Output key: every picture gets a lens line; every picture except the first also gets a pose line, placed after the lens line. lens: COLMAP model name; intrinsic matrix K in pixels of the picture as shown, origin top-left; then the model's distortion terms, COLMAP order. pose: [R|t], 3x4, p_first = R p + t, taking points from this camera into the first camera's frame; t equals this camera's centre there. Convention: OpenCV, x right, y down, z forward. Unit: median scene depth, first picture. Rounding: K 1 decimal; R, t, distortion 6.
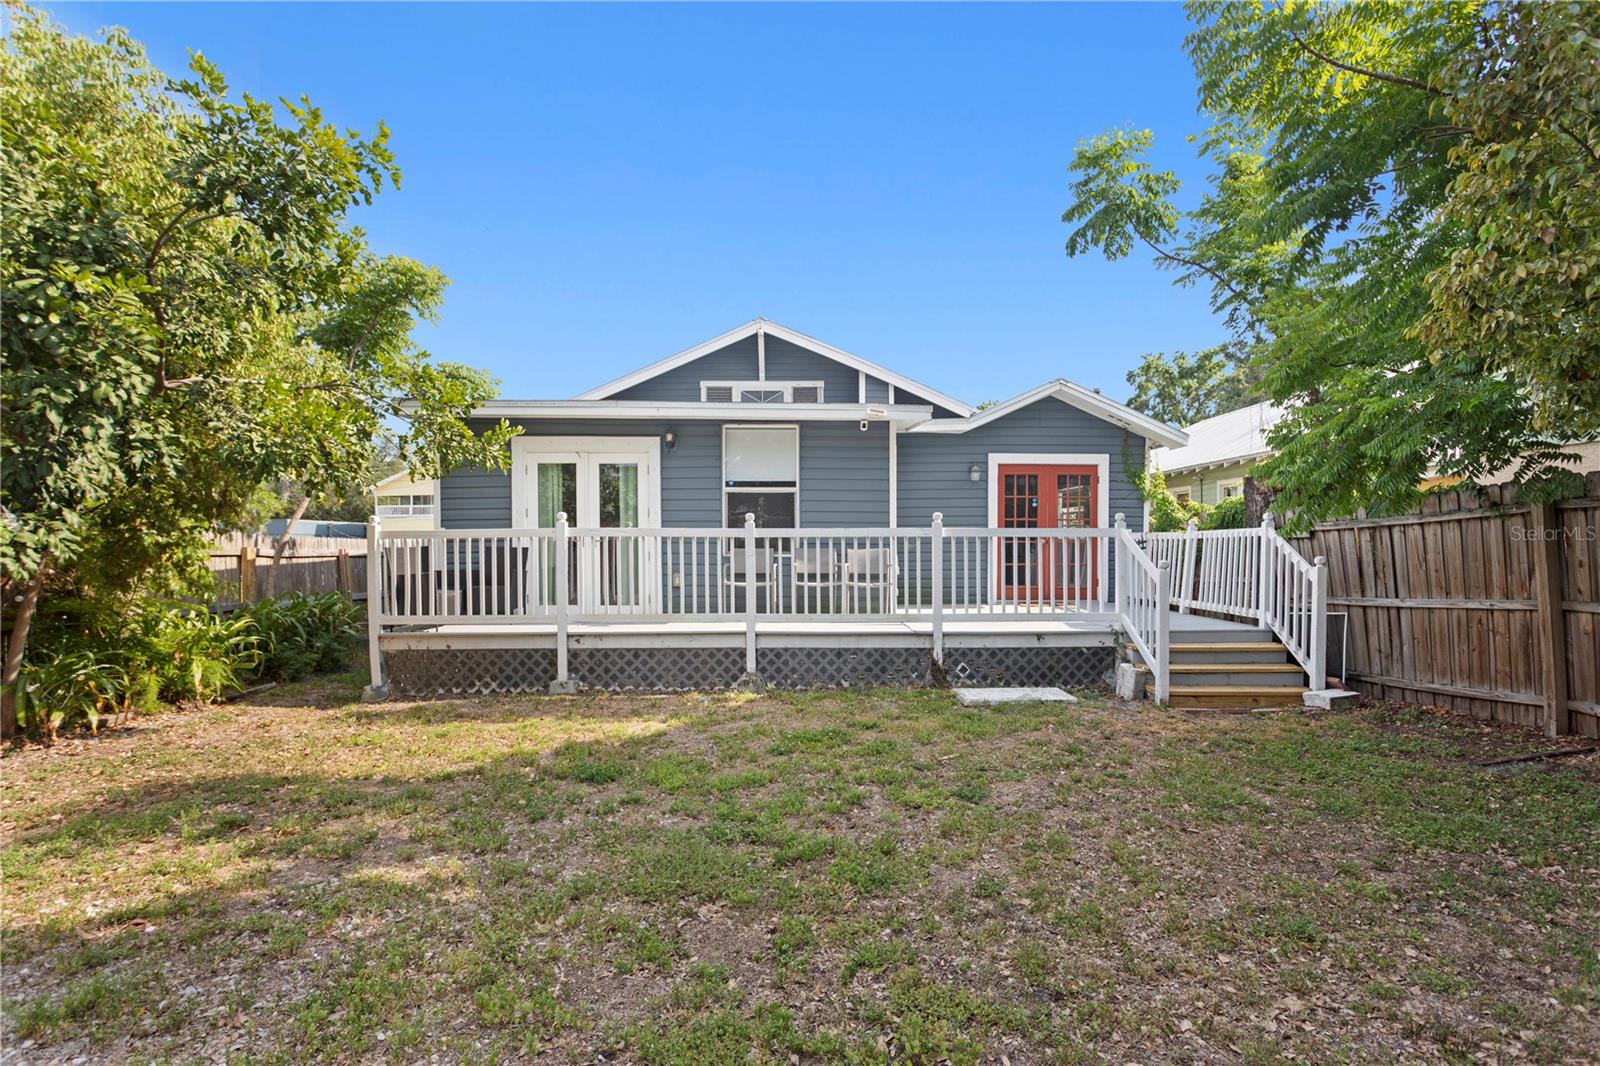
lens RADIAL K [[834.0, 0, 800.0], [0, 834.0, 533.0], [0, 0, 1]] dist [-0.050014, 0.049775]
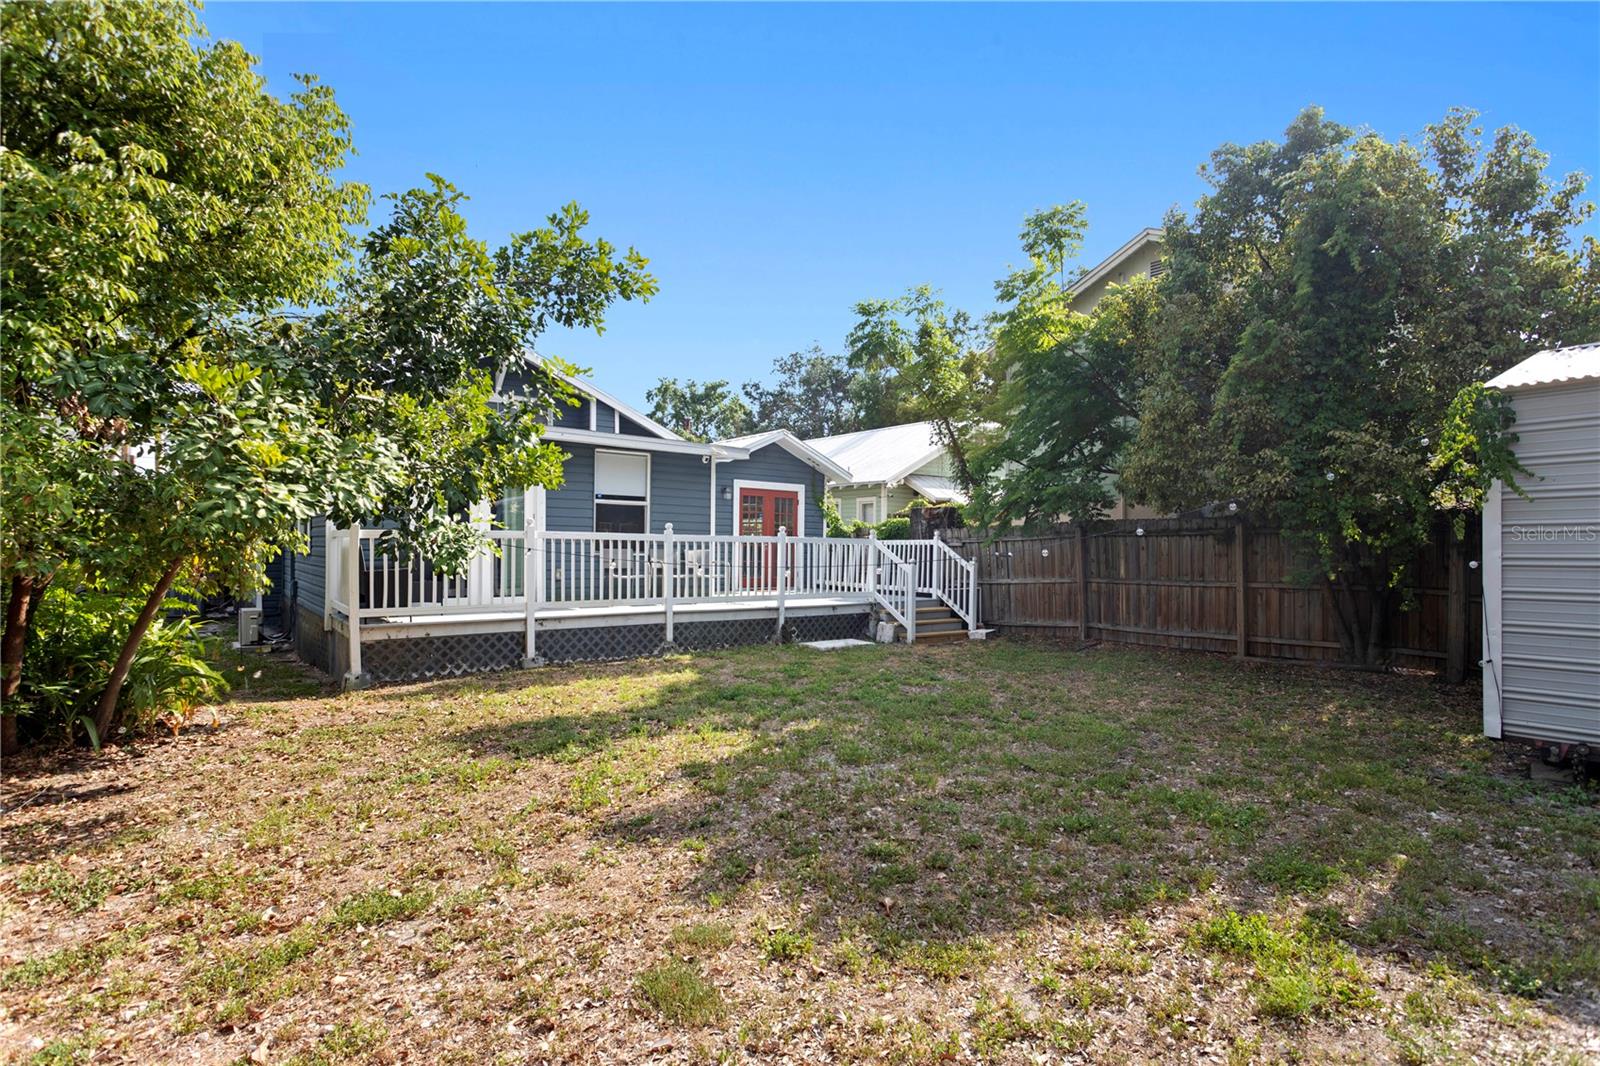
lens RADIAL K [[834.0, 0, 800.0], [0, 834.0, 533.0], [0, 0, 1]] dist [-0.050014, 0.049775]
pose [[0.794666, 0.019885, 0.606721, -0.701170], [-0.022686, 0.999738, -0.003053, -0.008932], [-0.606623, -0.011338, 0.794909, -0.198115]]
